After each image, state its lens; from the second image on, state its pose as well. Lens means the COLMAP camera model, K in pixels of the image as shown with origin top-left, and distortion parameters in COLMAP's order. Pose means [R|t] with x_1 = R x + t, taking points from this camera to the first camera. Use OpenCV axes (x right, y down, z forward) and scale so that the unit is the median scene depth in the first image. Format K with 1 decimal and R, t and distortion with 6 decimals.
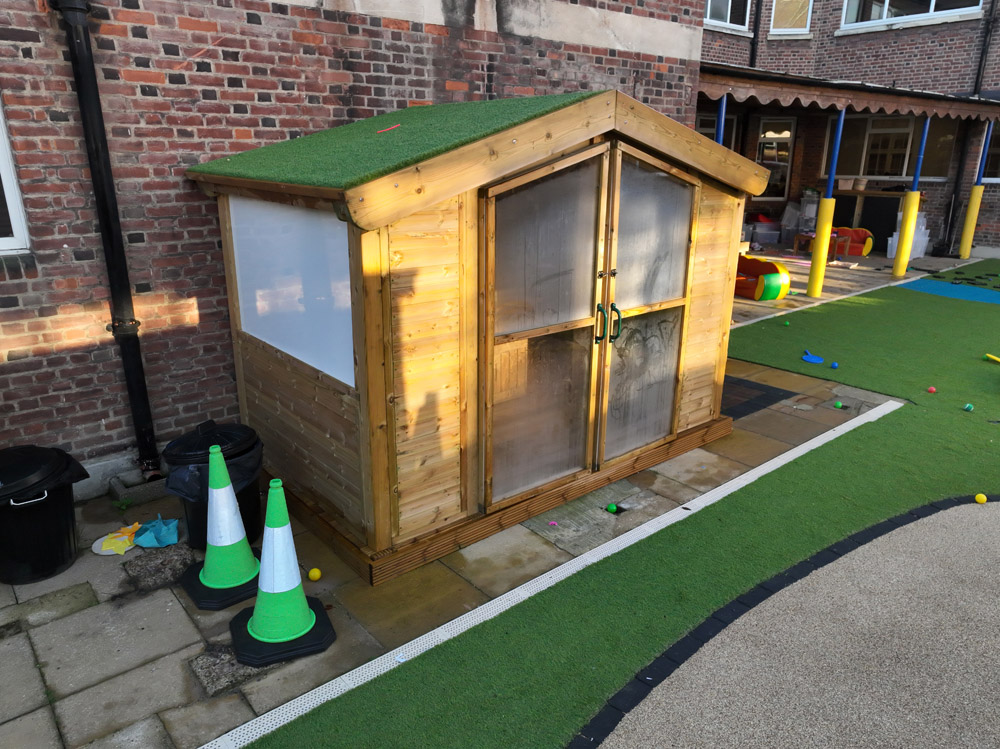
lens RADIAL K [[706.9, 0, 496.6], [0, 706.9, 375.3], [0, 0, 1]] dist [-0.000732, 0.016634]
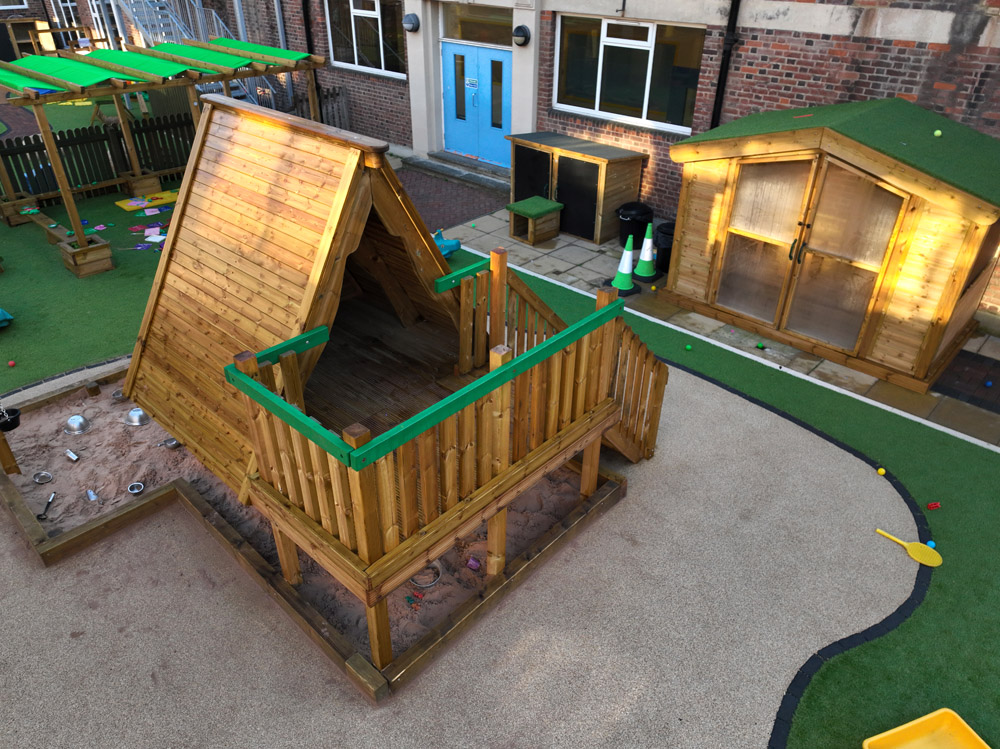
lens RADIAL K [[706.9, 0, 493.8], [0, 706.9, 374.1], [0, 0, 1]] dist [-0.000732, 0.016634]
pose [[0.113004, 0.527799, -0.841818, 1.565593], [-0.303660, 0.825054, 0.476525, -0.392977], [0.946055, 0.201777, 0.253506, -0.114885]]
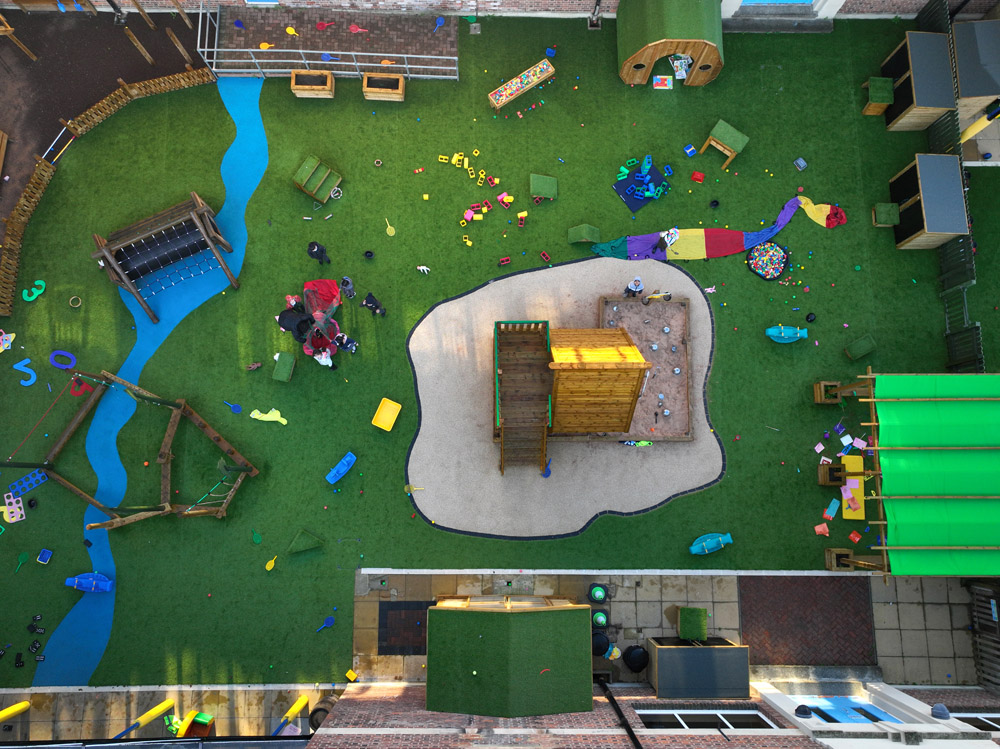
lens RADIAL K [[706.9, 0, 496.4], [0, 706.9, 376.7], [0, 0, 1]] dist [-0.000732, 0.016634]
pose [[-0.763844, -0.639300, 0.088537, 0.547836], [0.183732, -0.083889, 0.979390, -3.164031], [-0.618697, 0.764368, 0.181538, -0.450953]]
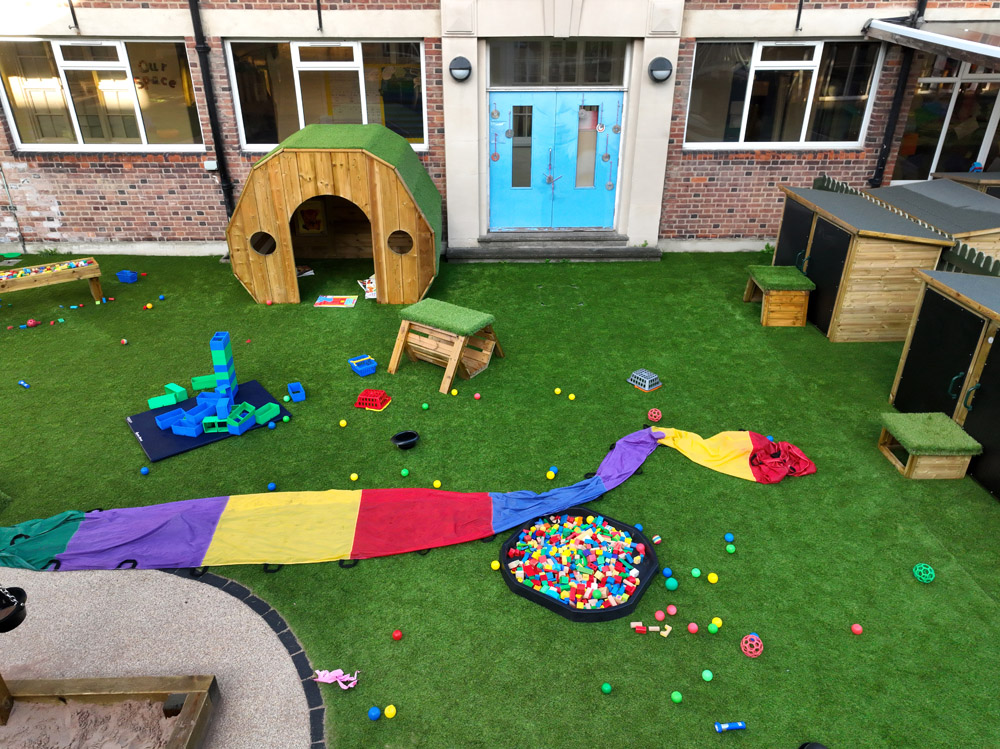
lens RADIAL K [[706.9, 0, 495.4], [0, 706.9, 377.2], [0, 0, 1]] dist [-0.000732, 0.016634]
pose [[-0.780529, -0.296075, 0.550558, -0.207360], [0.185265, 0.731596, 0.656083, -0.059939], [-0.597035, 0.614091, -0.516180, -0.701058]]
